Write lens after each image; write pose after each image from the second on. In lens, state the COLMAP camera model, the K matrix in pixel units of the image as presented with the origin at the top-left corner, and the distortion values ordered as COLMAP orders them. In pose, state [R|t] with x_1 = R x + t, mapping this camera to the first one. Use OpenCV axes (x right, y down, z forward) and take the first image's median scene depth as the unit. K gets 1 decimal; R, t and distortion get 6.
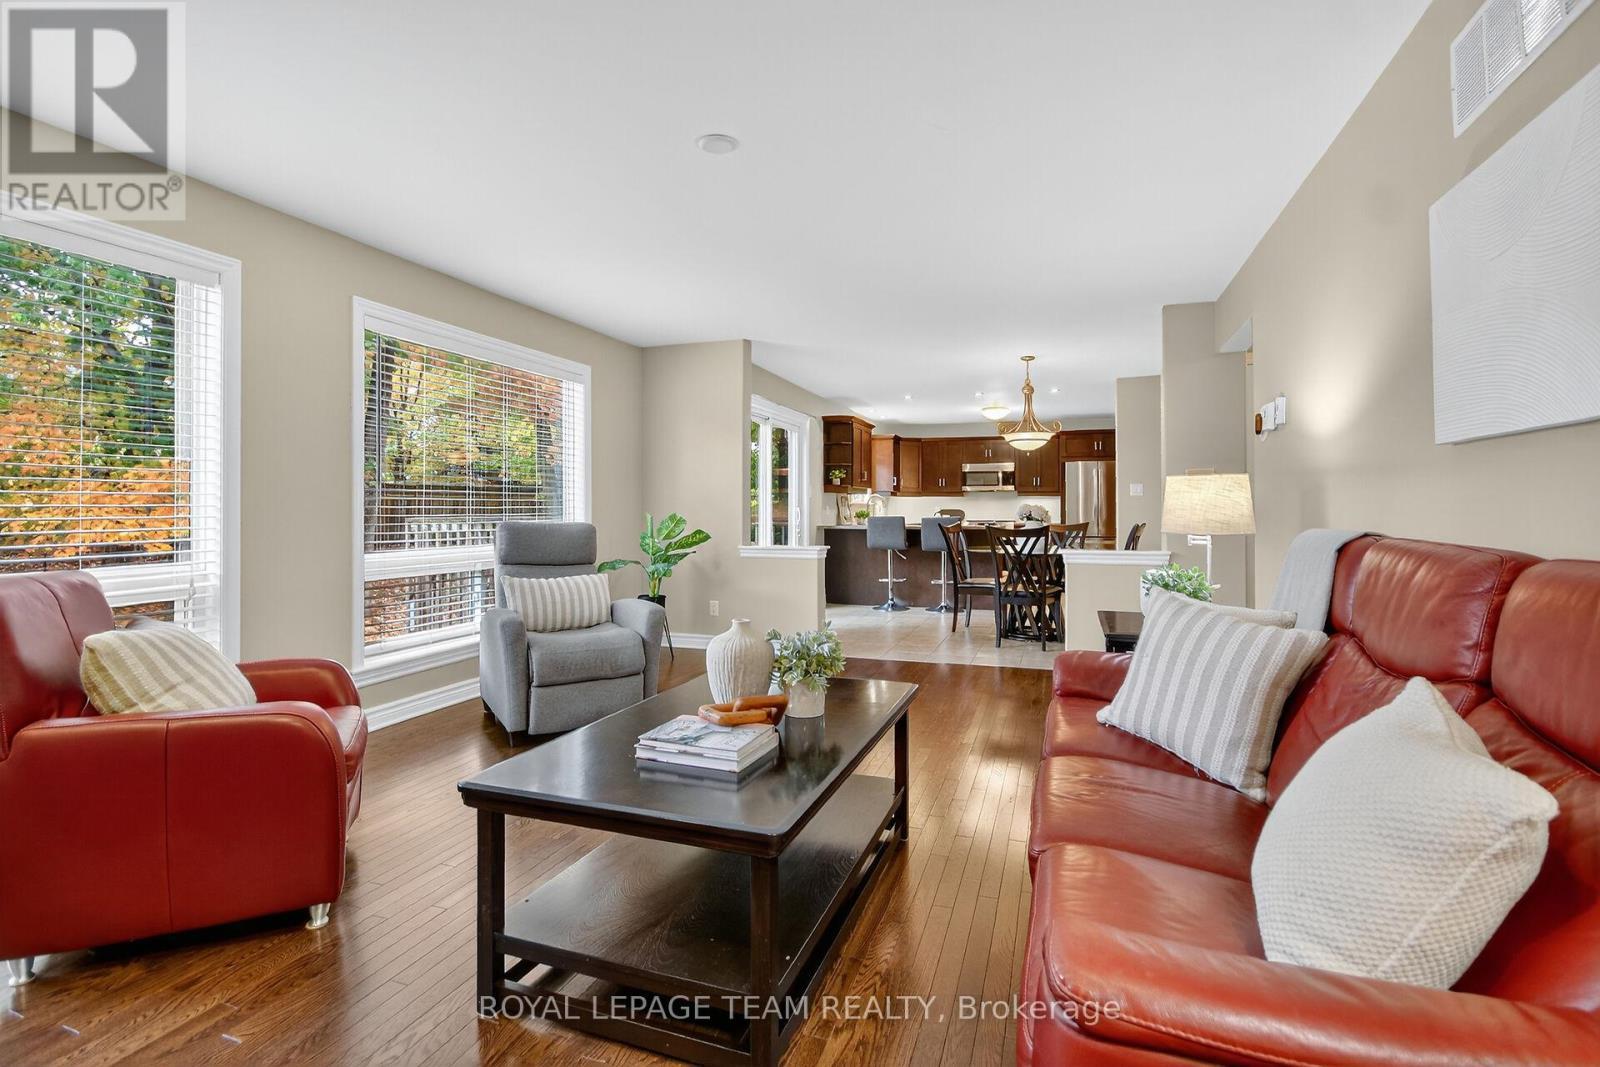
lens RADIAL K [[751.8, 0, 792.8], [0, 751.8, 507.2], [0, 0, 1]] dist [0.000782, 0.000152]
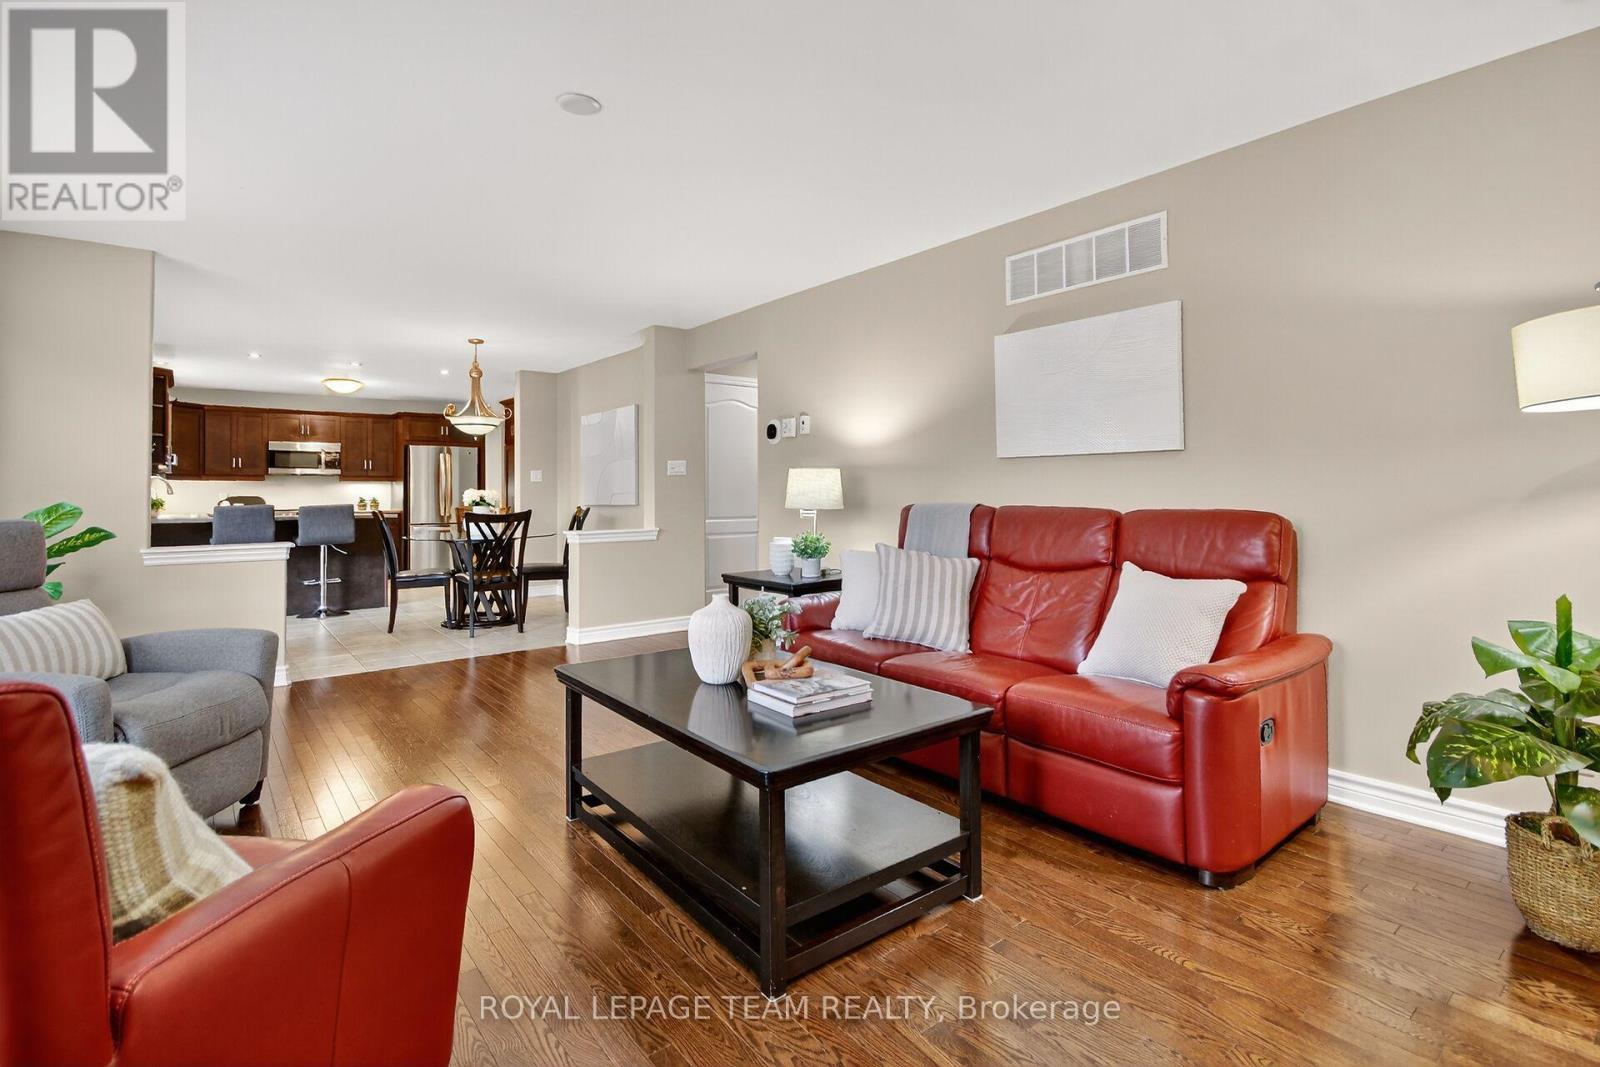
lens RADIAL K [[758.9, 0, 798.4], [0, 758.9, 475.5], [0, 0, 1]] dist [0.001458, 0.000053]
pose [[0.524100, 0.017297, 0.851481, -0.312251], [0.003177, 0.999747, -0.022264, 0.001029], [-0.851651, 0.014374, 0.523913, 0.113871]]
